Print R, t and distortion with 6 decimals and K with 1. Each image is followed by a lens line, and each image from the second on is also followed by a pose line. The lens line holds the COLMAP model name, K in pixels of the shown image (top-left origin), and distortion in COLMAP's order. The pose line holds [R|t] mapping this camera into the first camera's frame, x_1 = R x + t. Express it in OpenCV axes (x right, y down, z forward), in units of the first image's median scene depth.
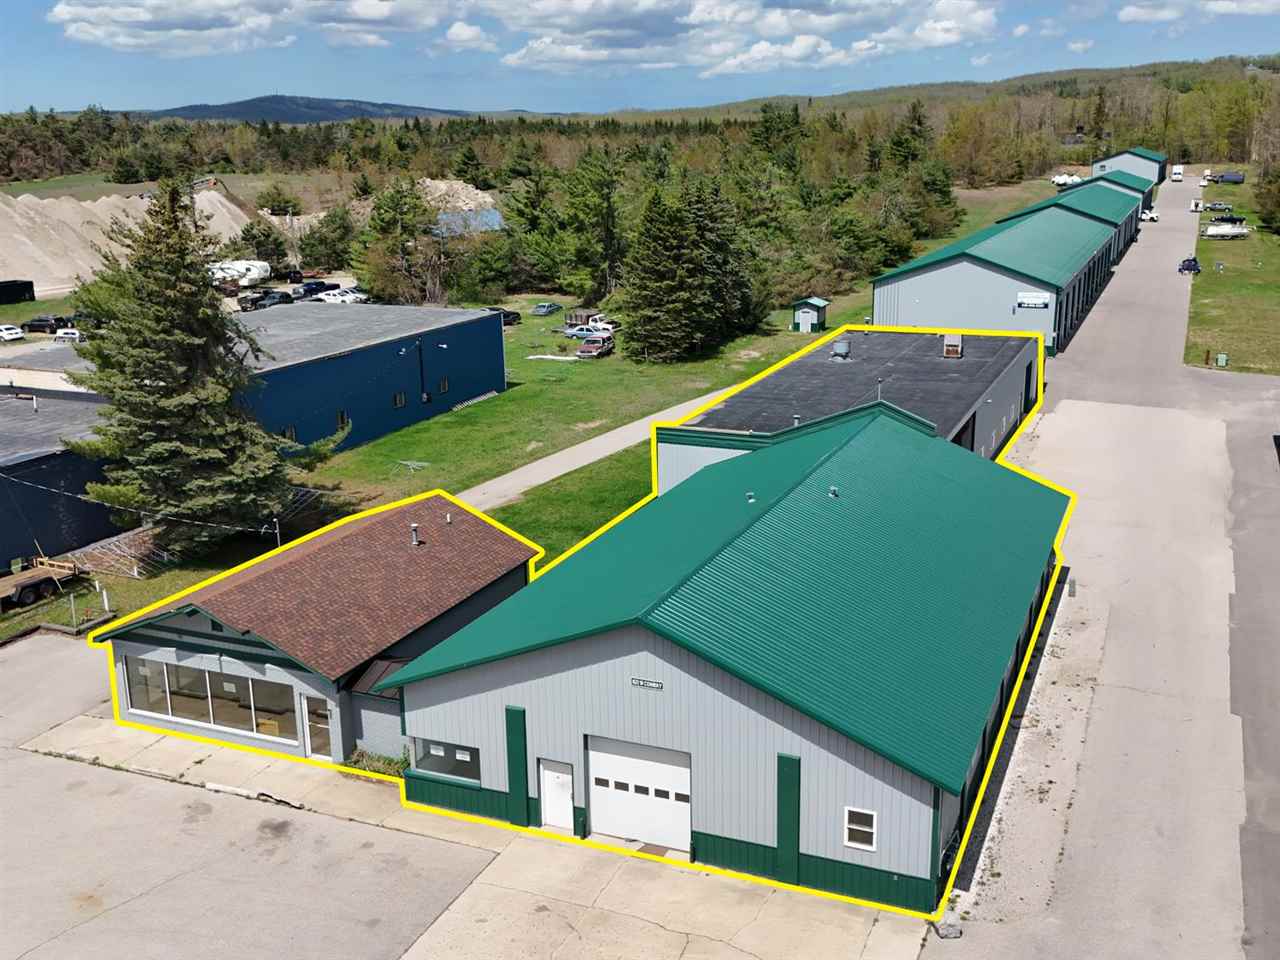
lens RADIAL K [[1291.9, 0, 644.8], [0, 1291.9, 469.3], [0, 0, 1]] dist [0.031219, 0.000000]
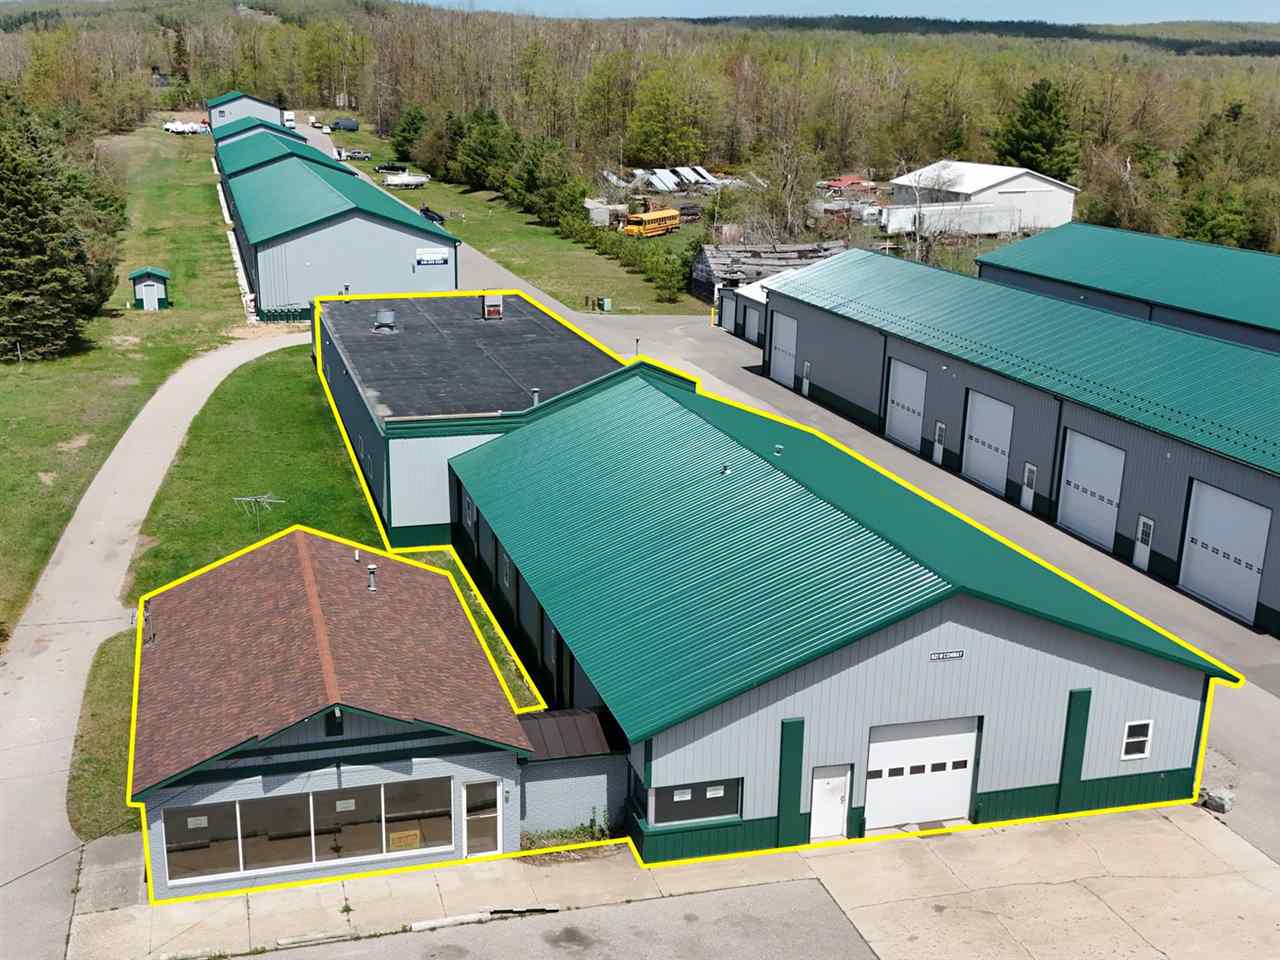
lens RADIAL K [[1428.1, 0, 640.2], [0, 1428.1, 491.2], [0, 0, 1]] dist [0.032849, 0.000000]
pose [[0.804040, -0.151296, 0.575004, -0.655245], [0.134286, 0.988304, 0.072270, -0.052956], [-0.579213, 0.019107, 0.814952, 0.218498]]
